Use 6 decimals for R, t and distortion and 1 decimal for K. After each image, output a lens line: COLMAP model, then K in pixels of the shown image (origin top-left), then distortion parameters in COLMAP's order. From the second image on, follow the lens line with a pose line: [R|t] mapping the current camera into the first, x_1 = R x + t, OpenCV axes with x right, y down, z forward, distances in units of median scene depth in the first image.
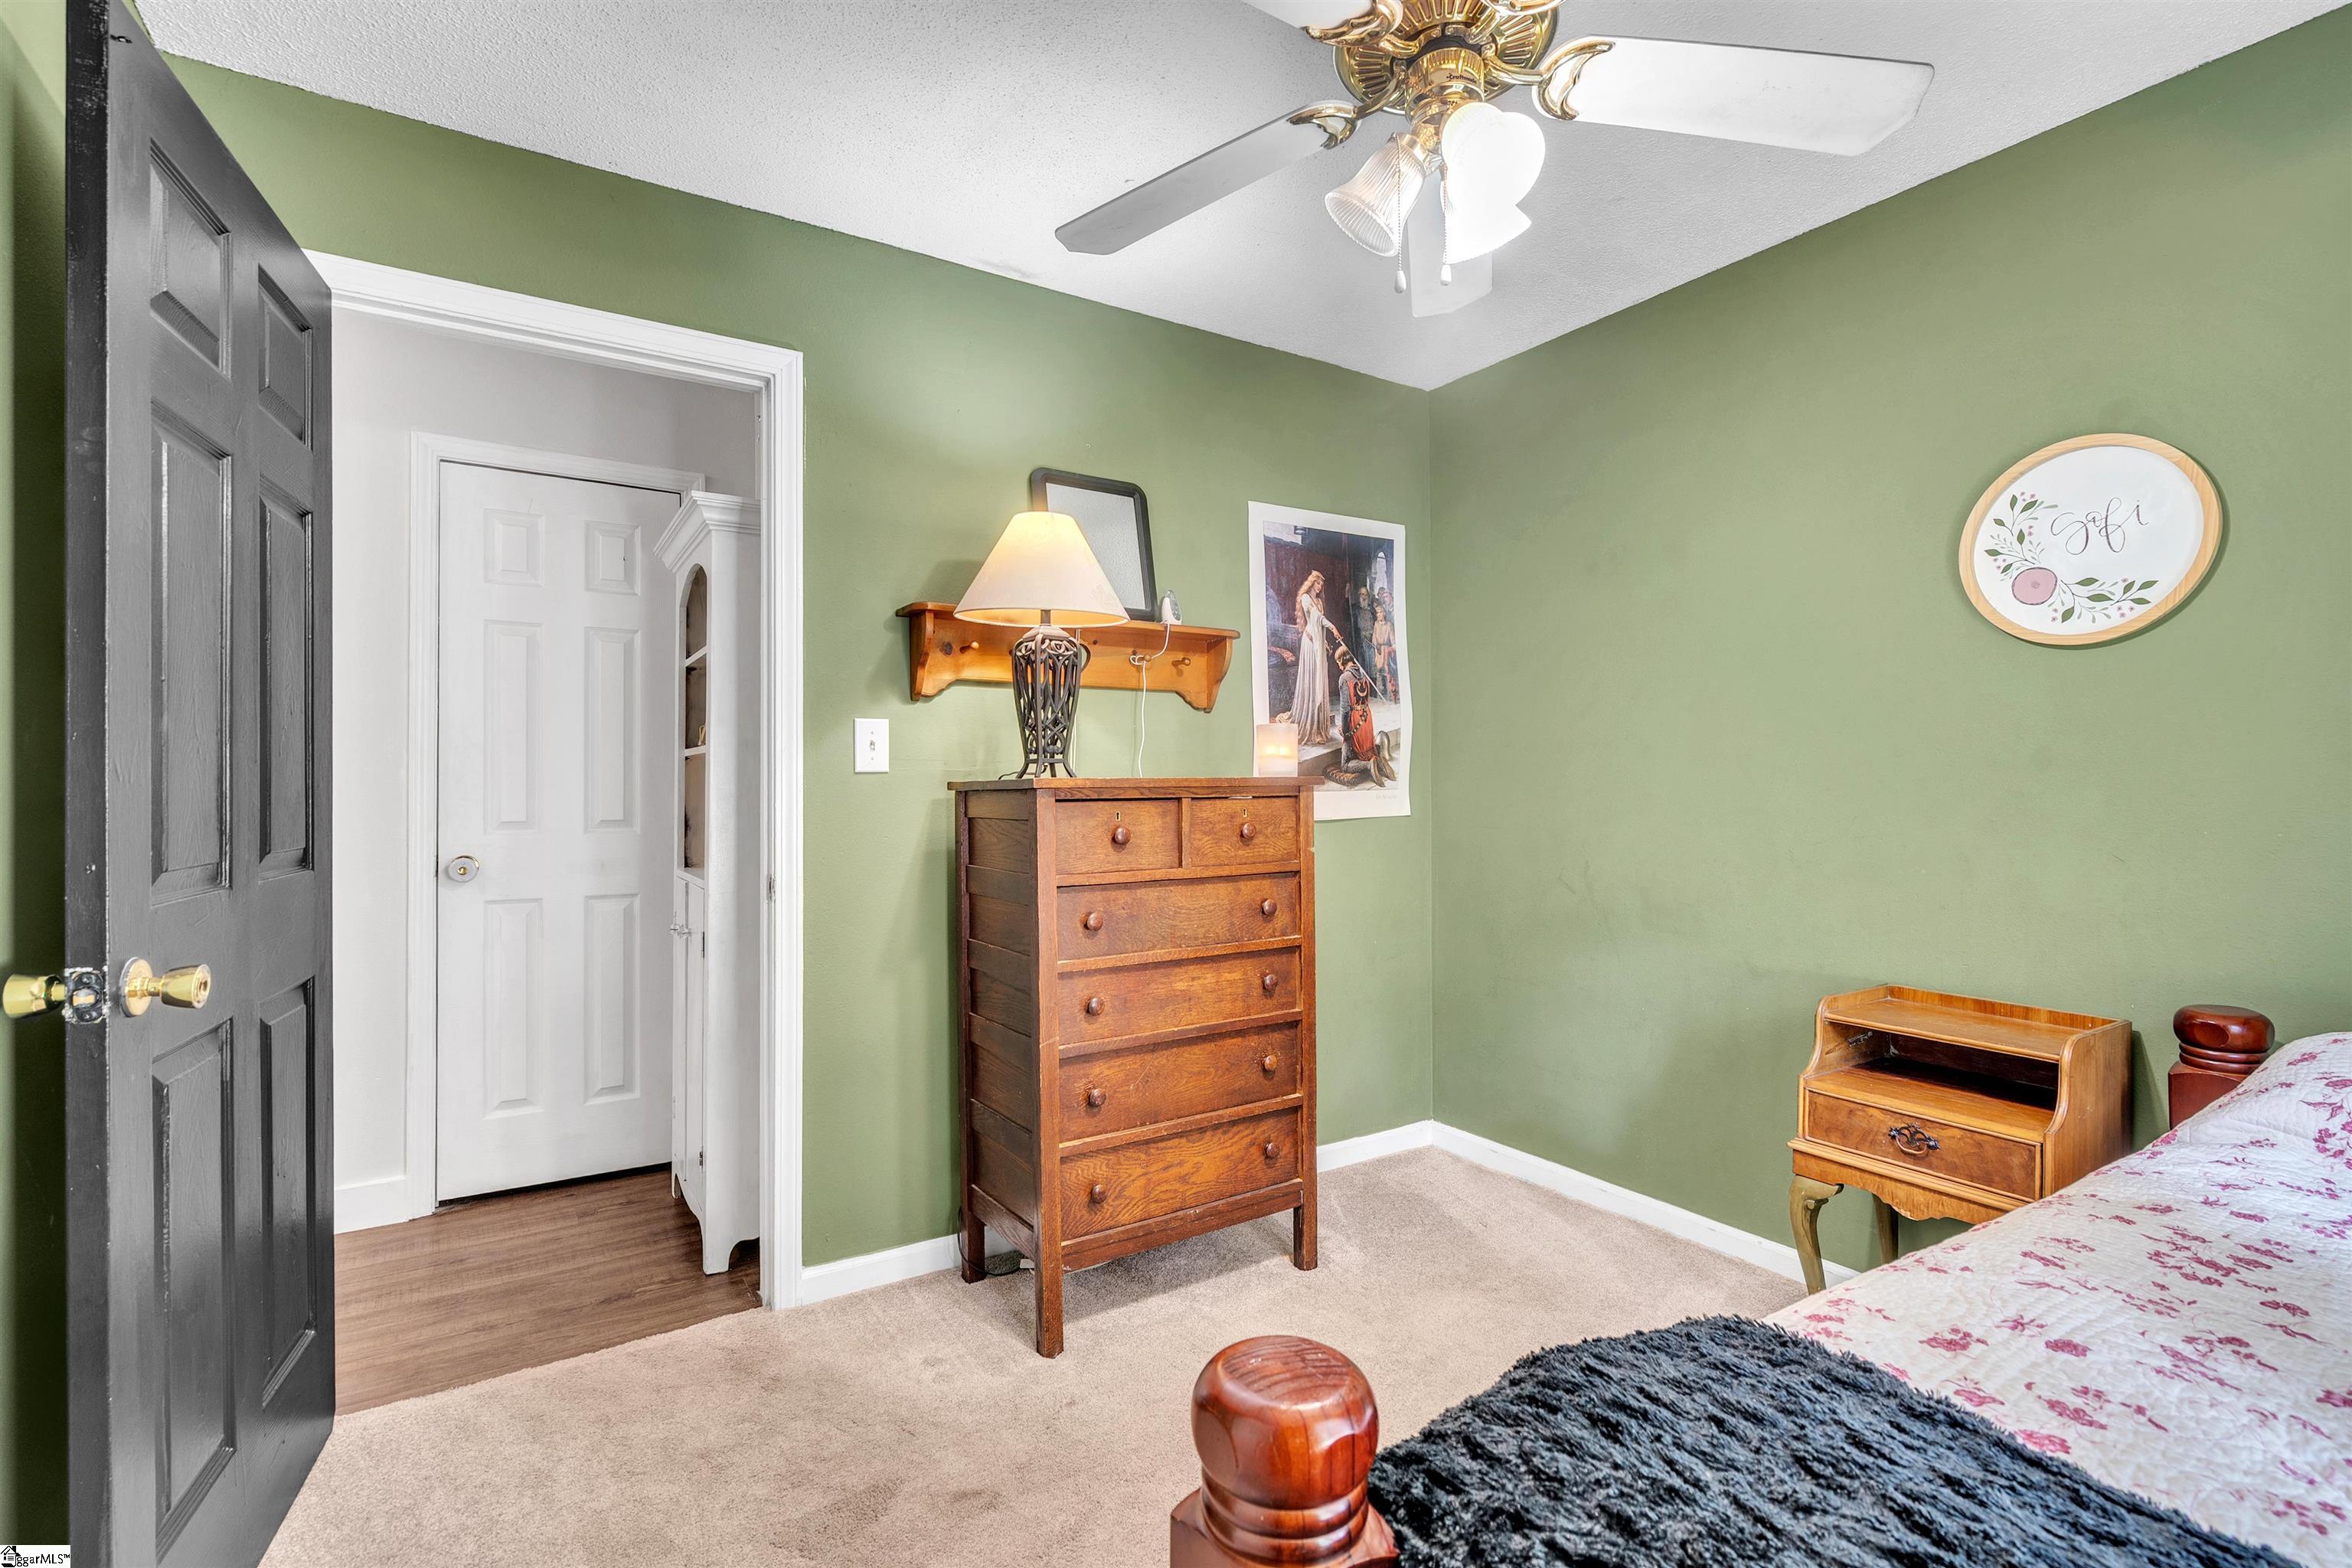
lens RADIAL K [[1070.1, 0, 1176.0], [0, 1070.1, 784.0], [0, 0, 1]] dist [-0.002181, 0.000550]
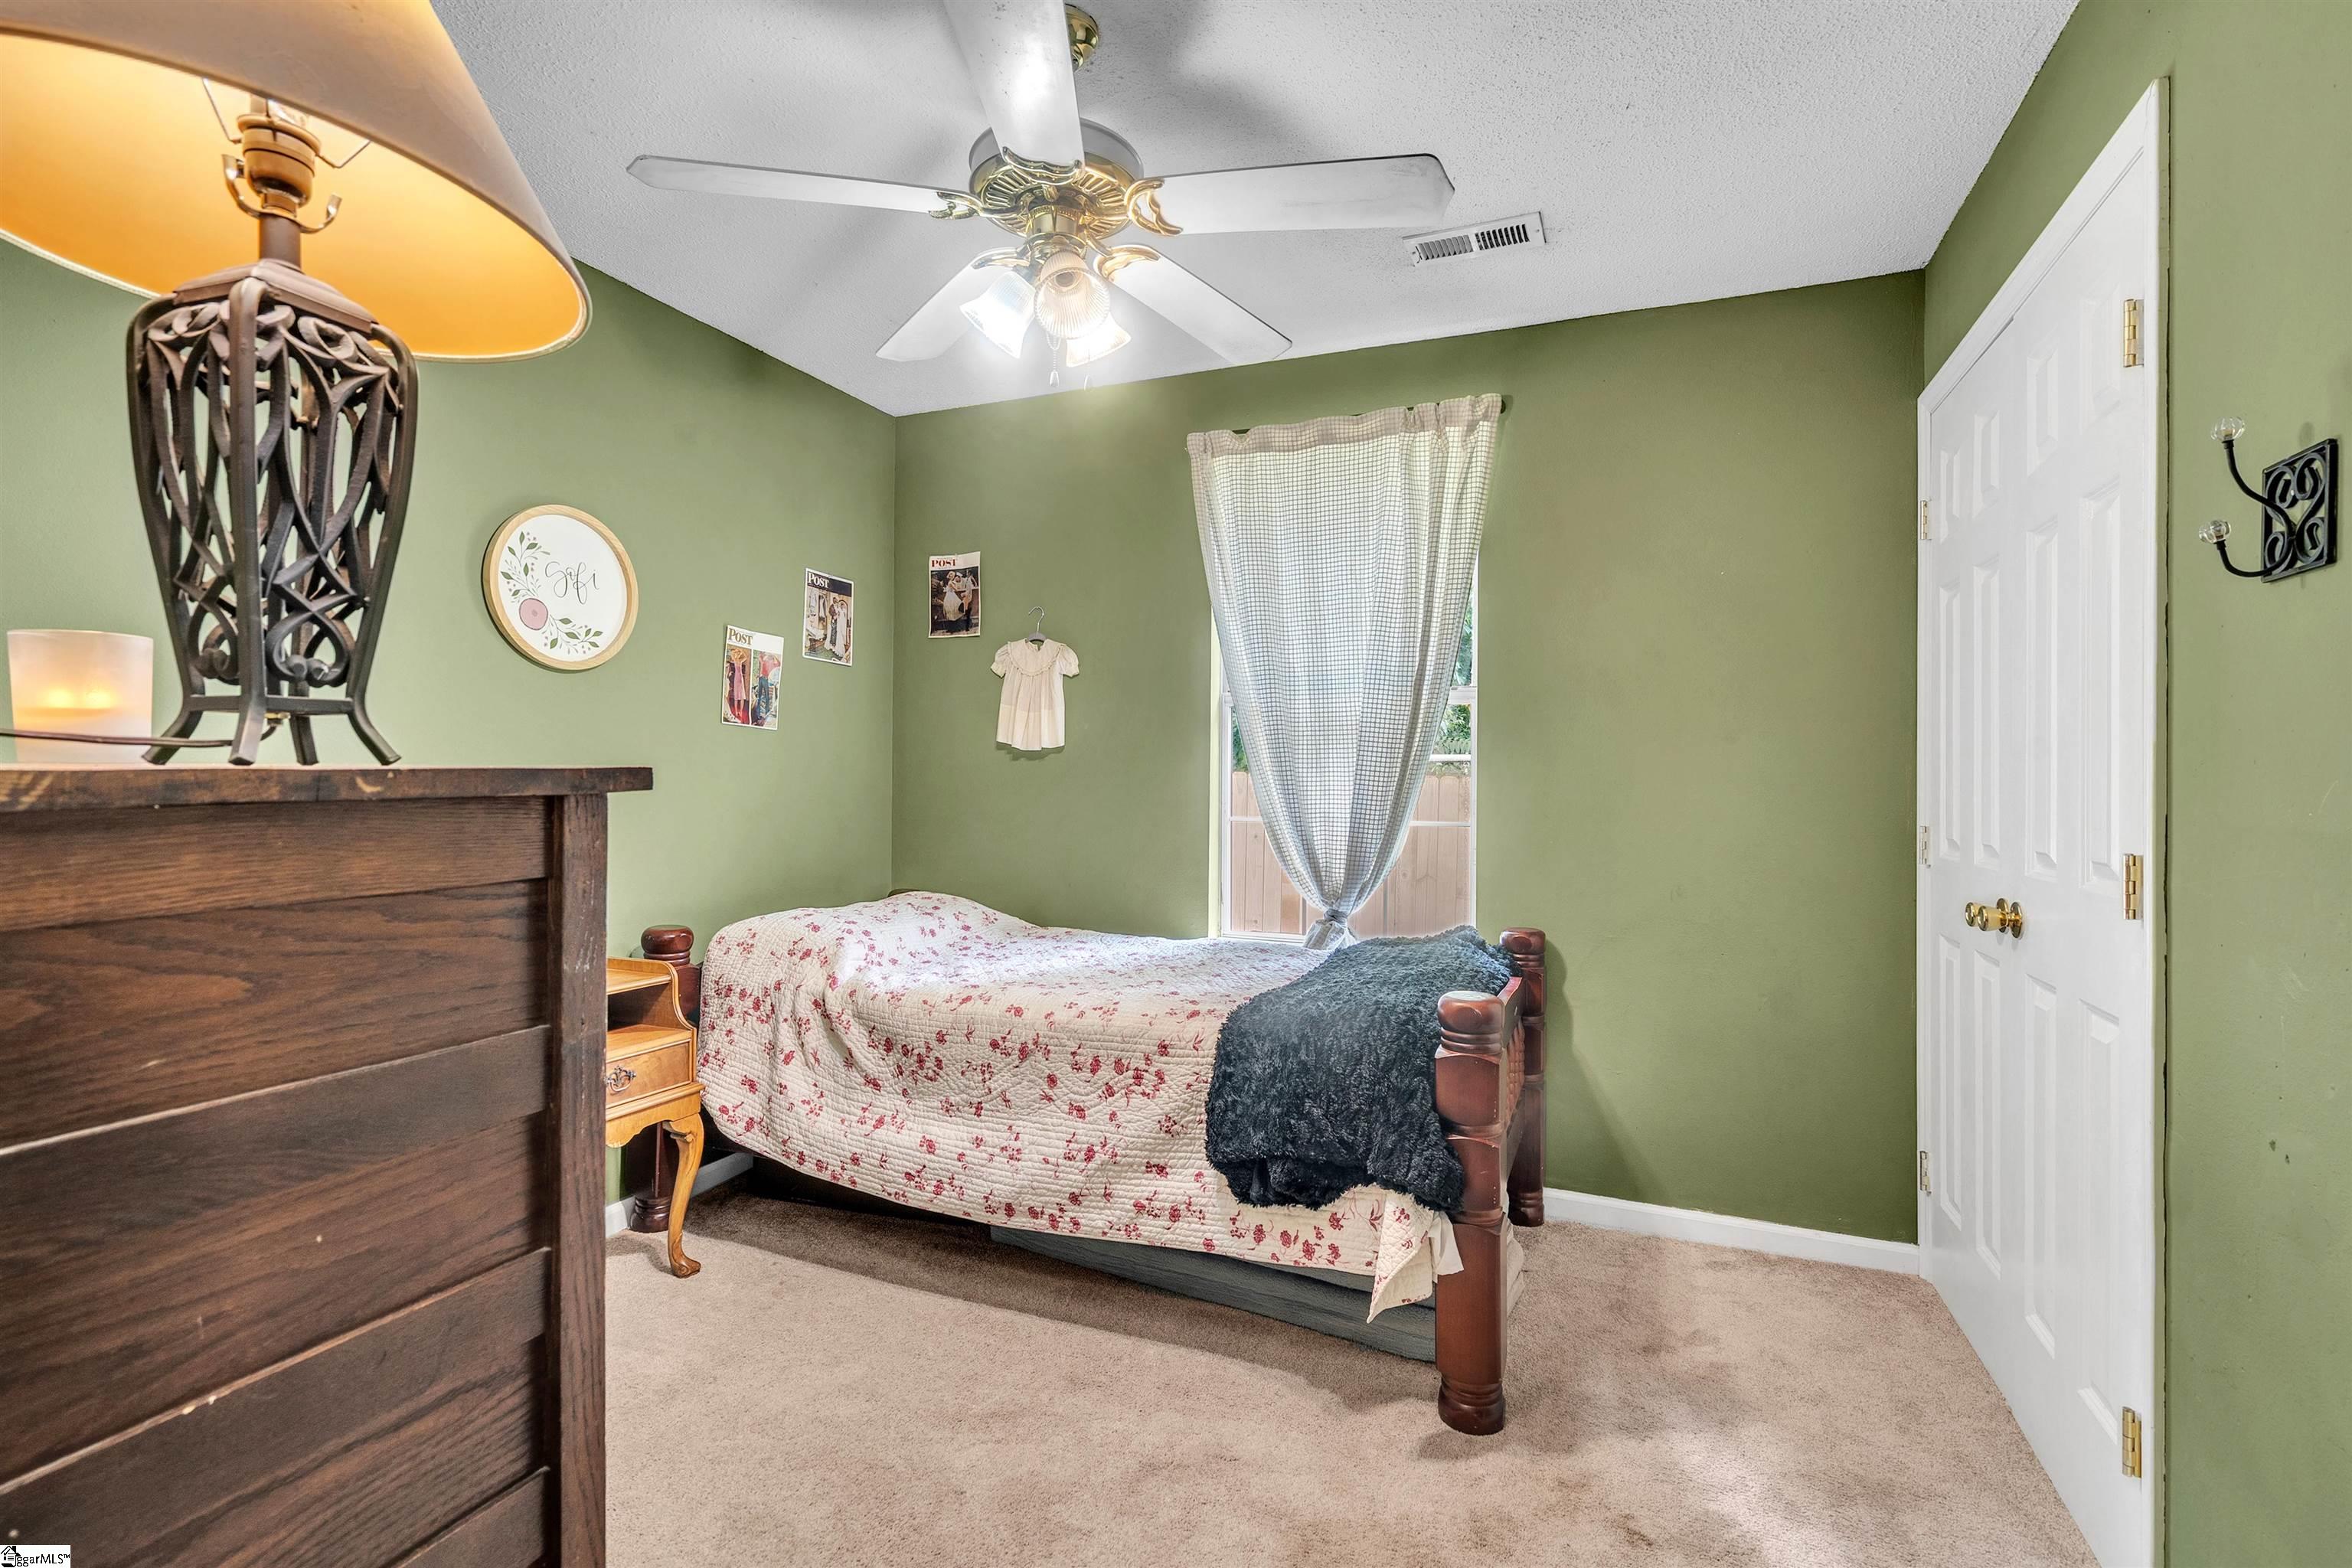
lens RADIAL K [[1070.1, 0, 1176.0], [0, 1070.1, 784.0], [0, 0, 1]] dist [-0.002181, 0.000550]
pose [[-0.574022, -0.004612, 0.818827, -0.583430], [-0.000860, 0.999987, 0.005029, -0.001694], [-0.818840, 0.002183, -0.574018, 1.087182]]
